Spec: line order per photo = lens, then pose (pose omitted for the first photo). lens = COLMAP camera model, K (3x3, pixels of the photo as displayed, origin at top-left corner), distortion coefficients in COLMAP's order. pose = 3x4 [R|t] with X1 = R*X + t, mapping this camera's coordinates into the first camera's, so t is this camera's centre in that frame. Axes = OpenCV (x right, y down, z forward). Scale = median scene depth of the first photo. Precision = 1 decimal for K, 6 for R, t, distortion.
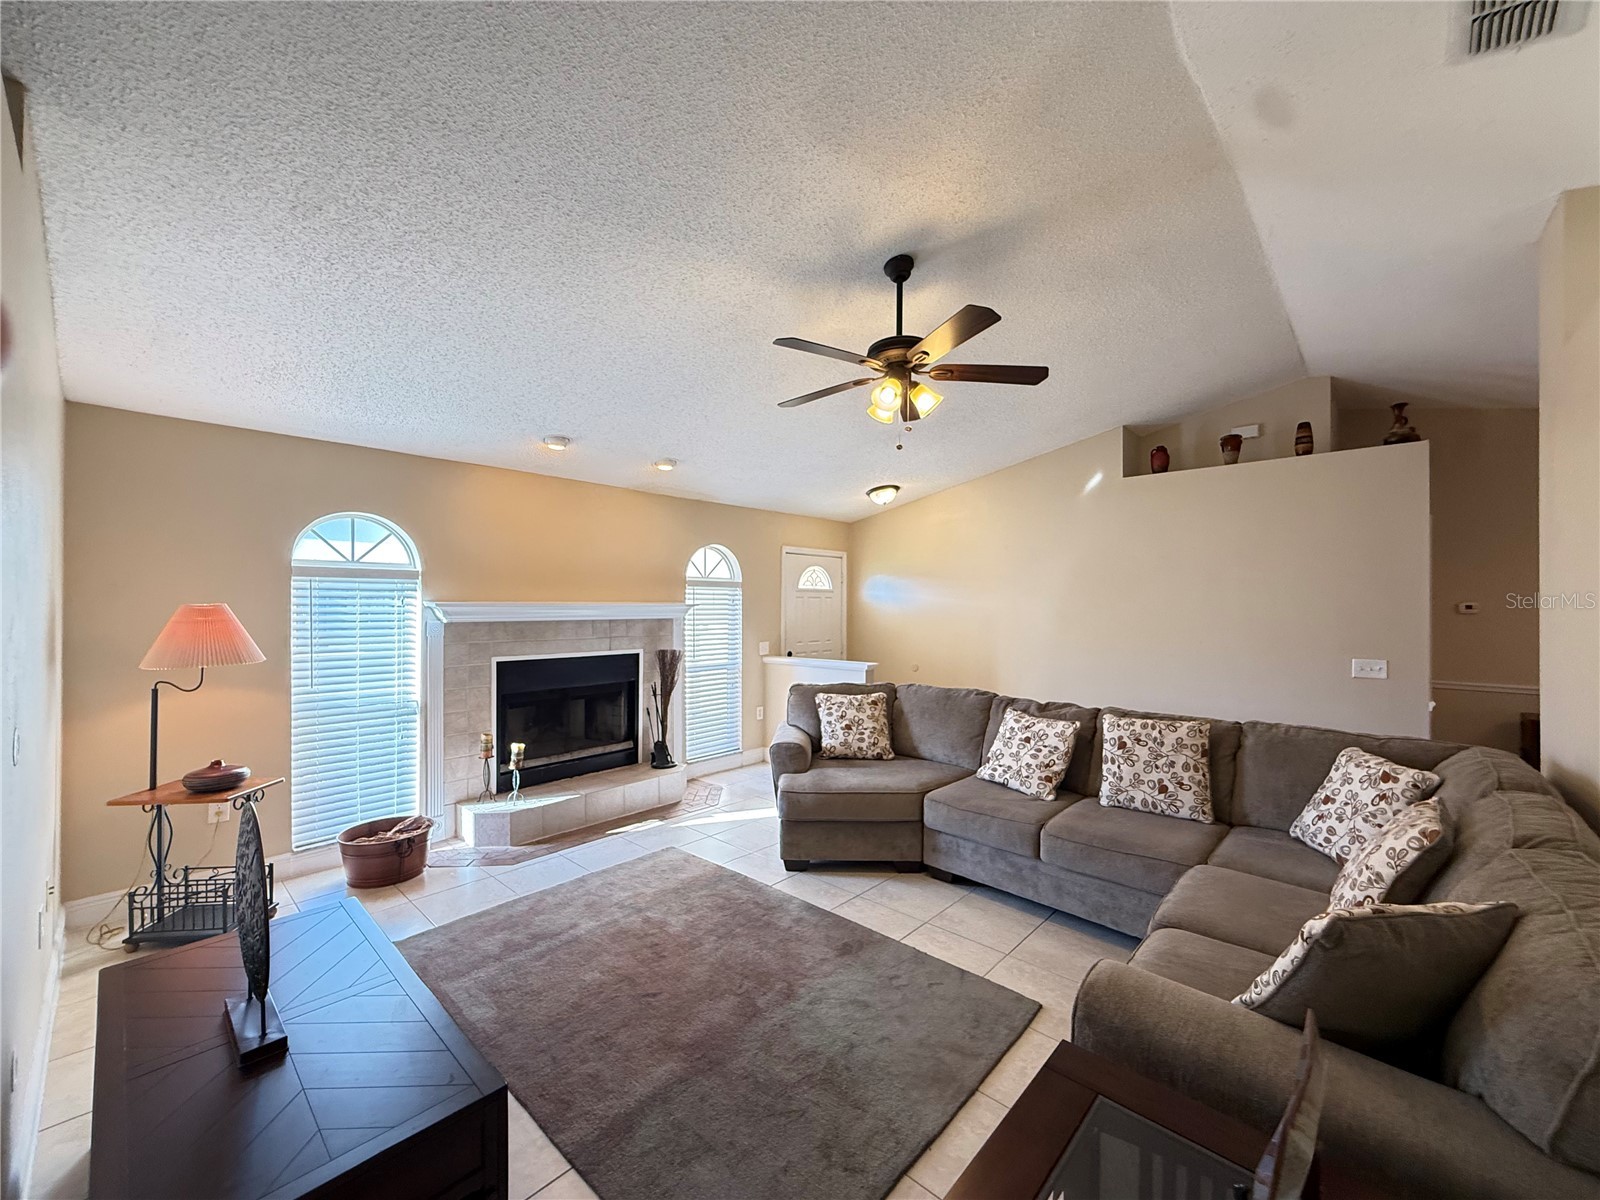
lens RADIAL K [[636.2, 0, 795.7], [0, 636.2, 604.2], [0, 0, 1]] dist [0.001612, 0.000087]
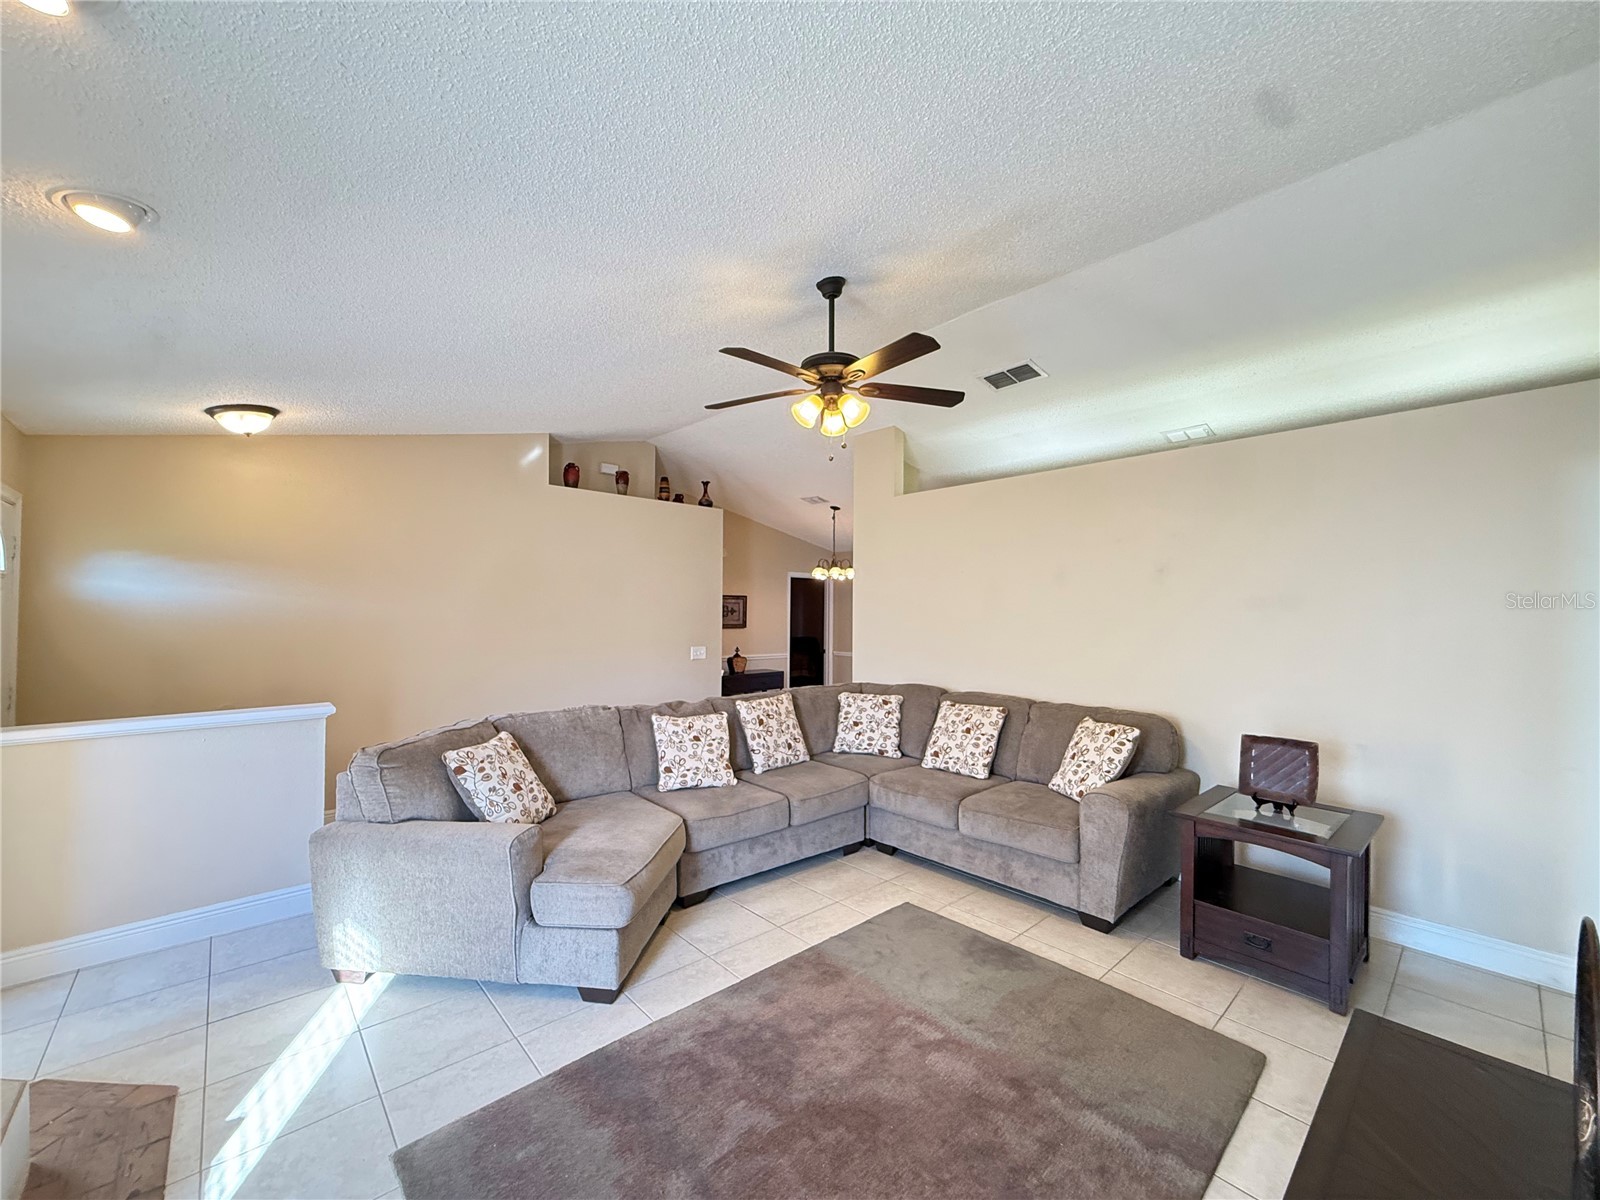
lens RADIAL K [[636.2, 0, 795.7], [0, 636.2, 604.2], [0, 0, 1]] dist [0.001612, 0.000087]
pose [[0.083758, 0.012257, 0.996411, -0.750349], [-0.008832, 0.999894, -0.011557, 0.001785], [-0.996447, -0.007832, 0.083857, 0.837333]]
